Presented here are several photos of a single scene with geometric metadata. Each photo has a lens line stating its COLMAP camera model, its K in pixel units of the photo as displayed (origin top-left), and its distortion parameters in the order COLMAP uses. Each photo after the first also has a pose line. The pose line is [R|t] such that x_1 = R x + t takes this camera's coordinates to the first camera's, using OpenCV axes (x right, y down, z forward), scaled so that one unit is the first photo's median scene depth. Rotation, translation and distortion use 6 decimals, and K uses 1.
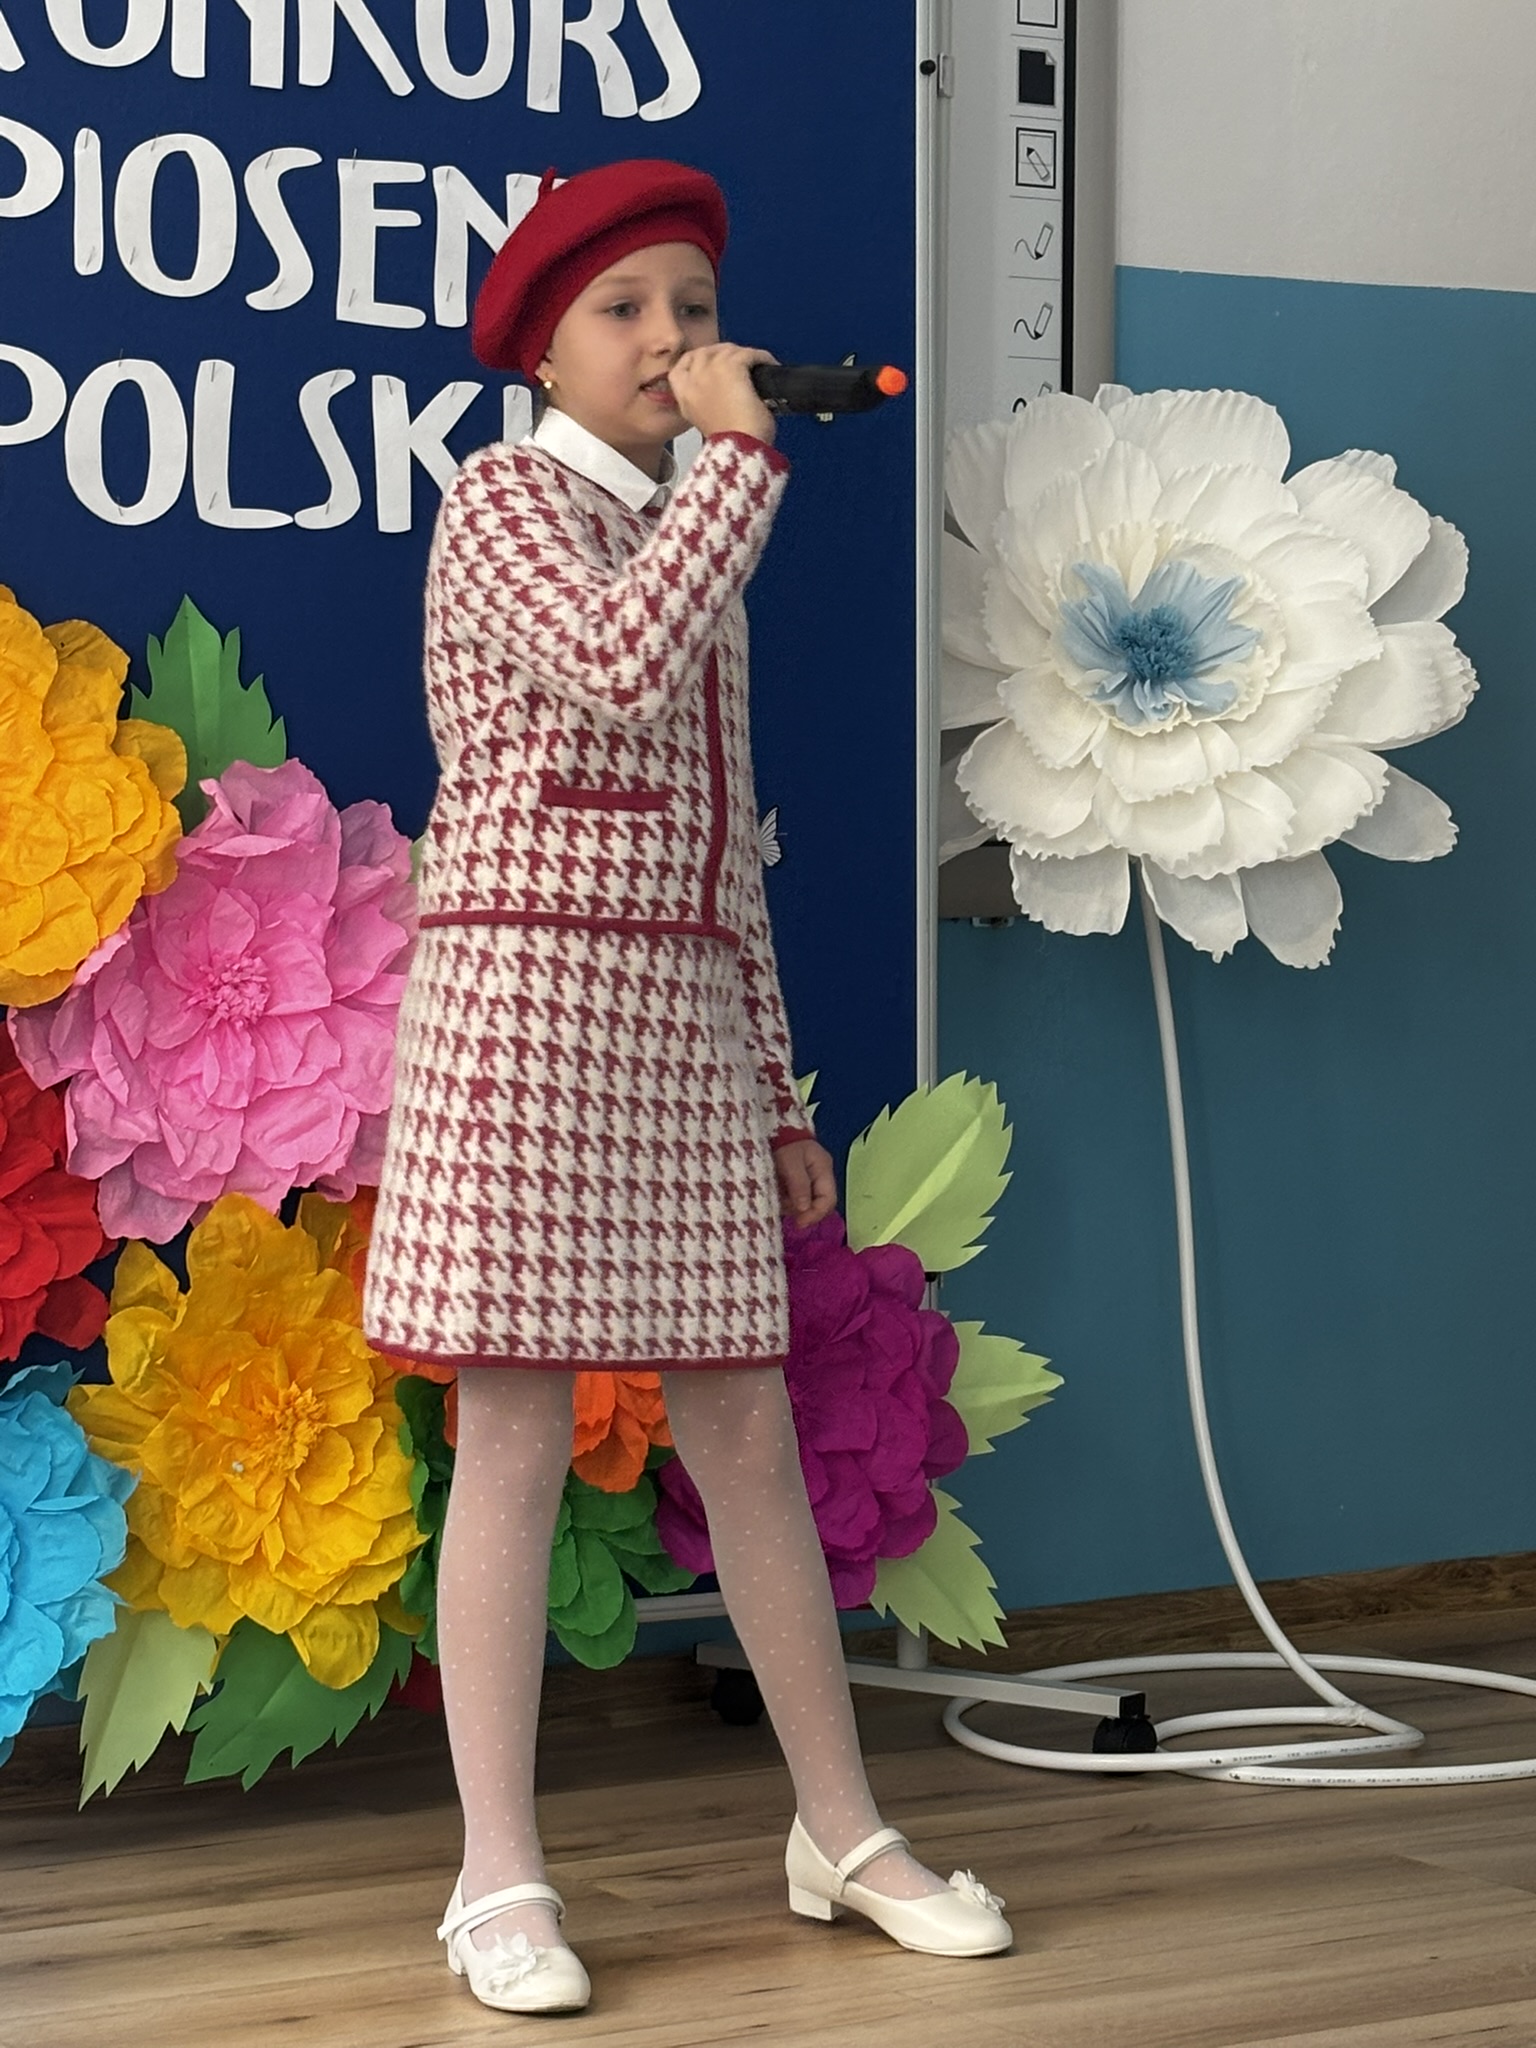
lens RADIAL K [[4998.2, 0, 814.1], [0, 4998.2, 1004.5], [0, 0, 1]] dist [0.263014, -1.240046]
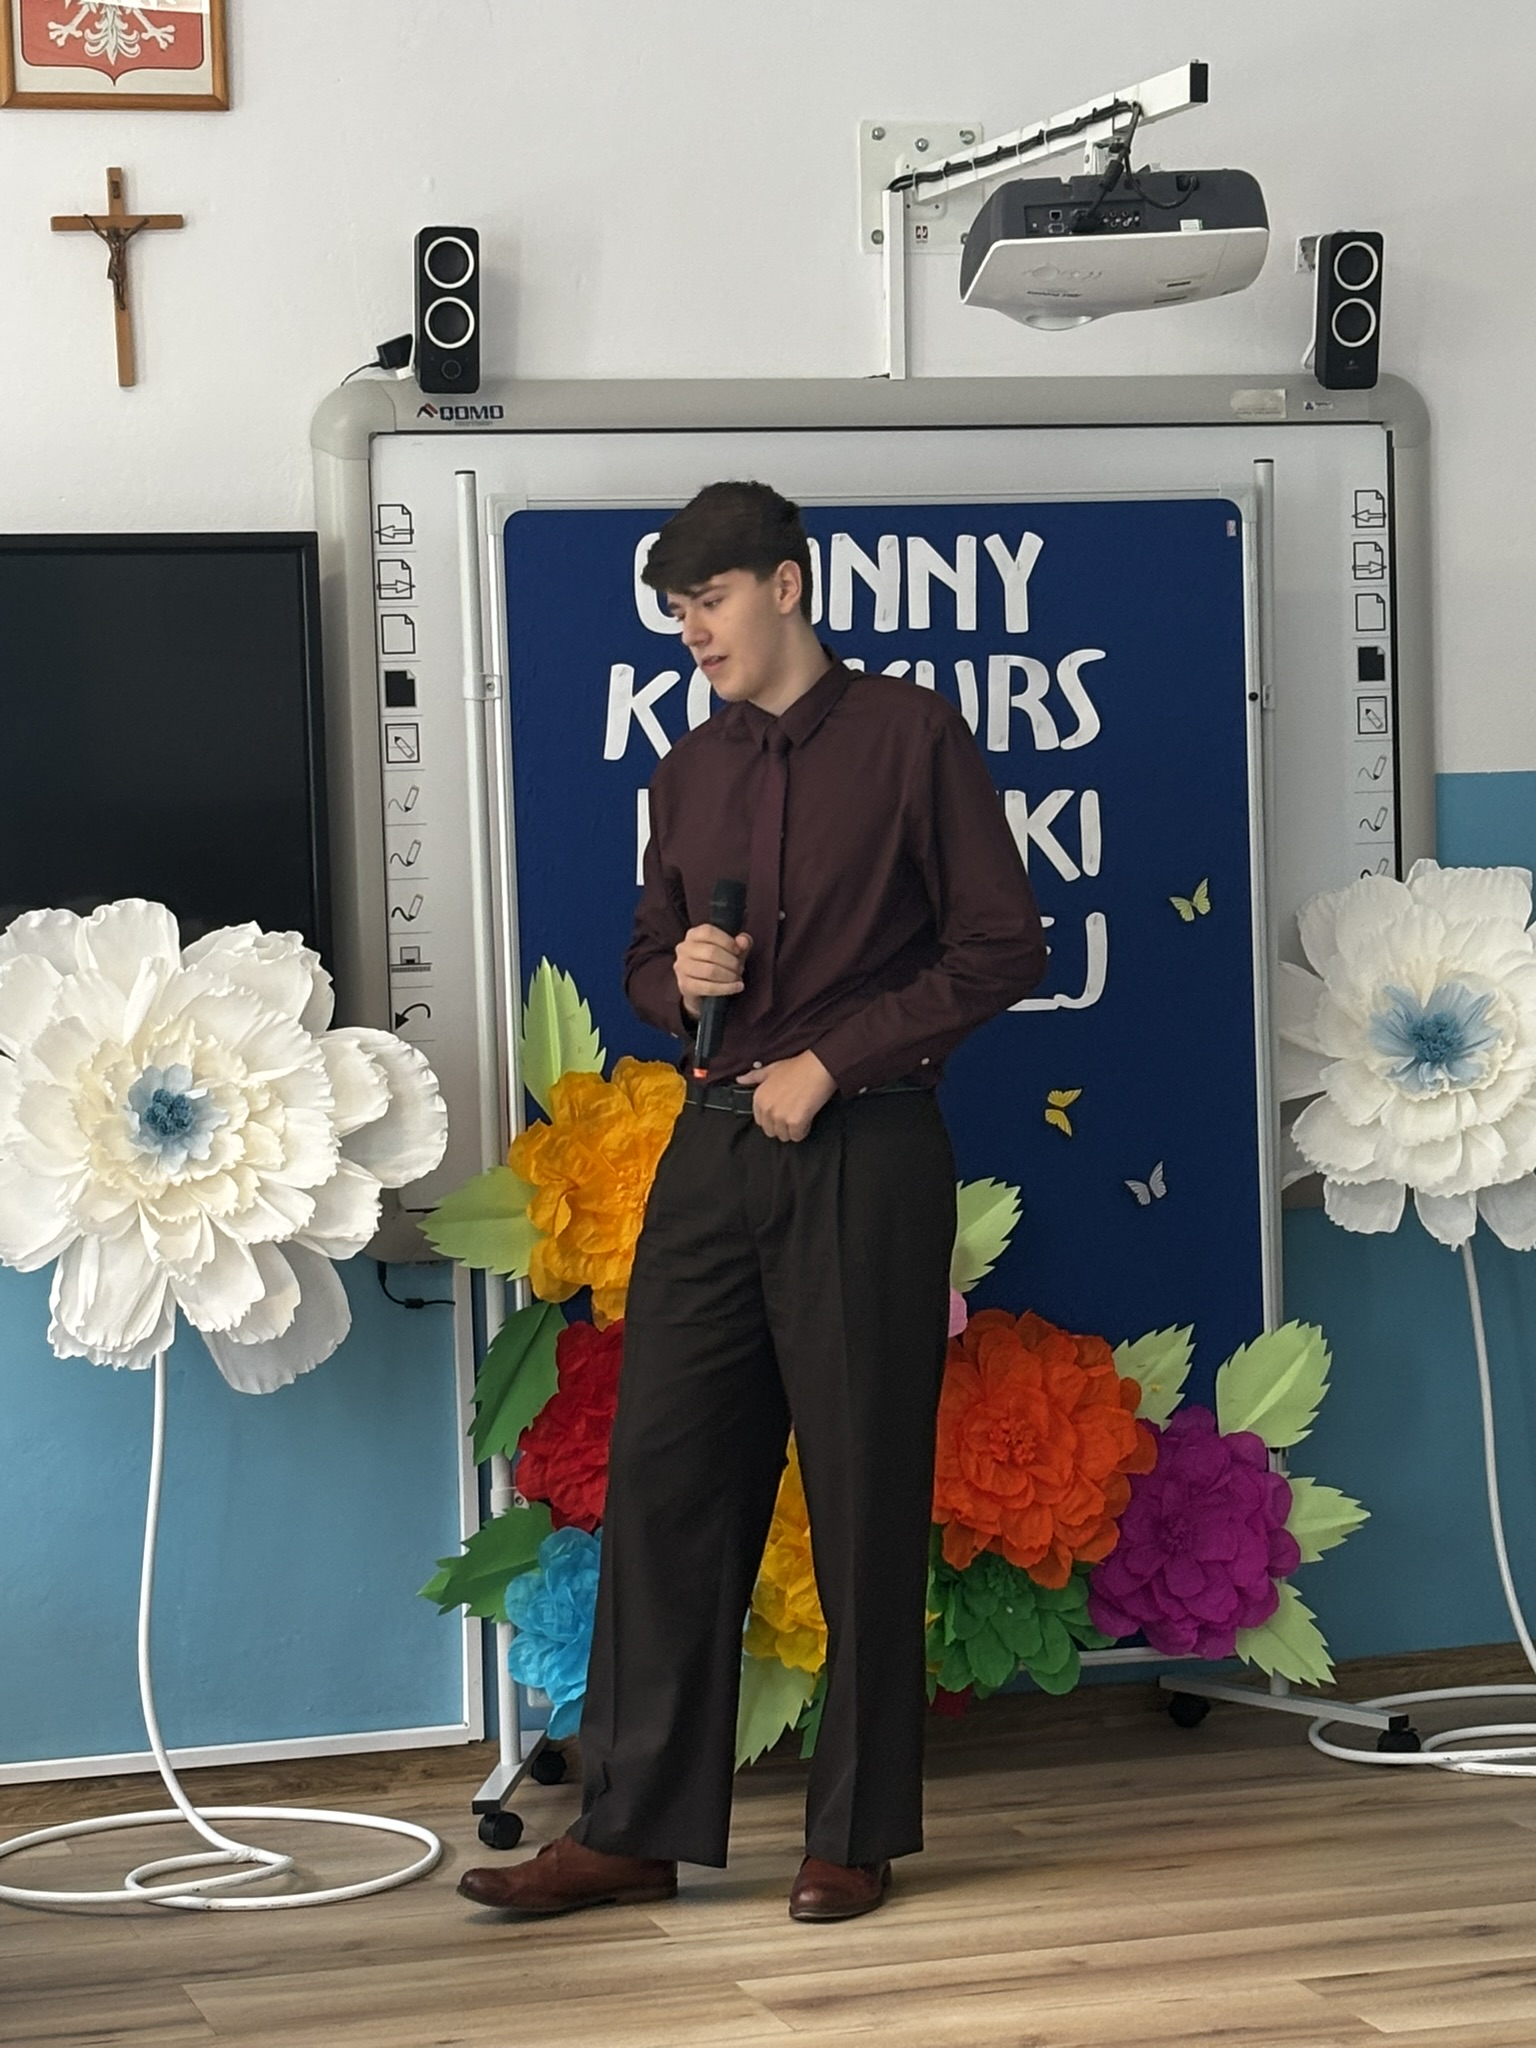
lens RADIAL K [[5002.1, 0, 781.6], [0, 5002.1, 1020.5], [0, 0, 1]] dist [0.262757, -1.312246]
pose [[0.964455, -0.018761, -0.263579, 0.315925], [0.023632, 0.999603, 0.015323, -0.118173], [0.263187, -0.021008, 0.964516, -0.619724]]
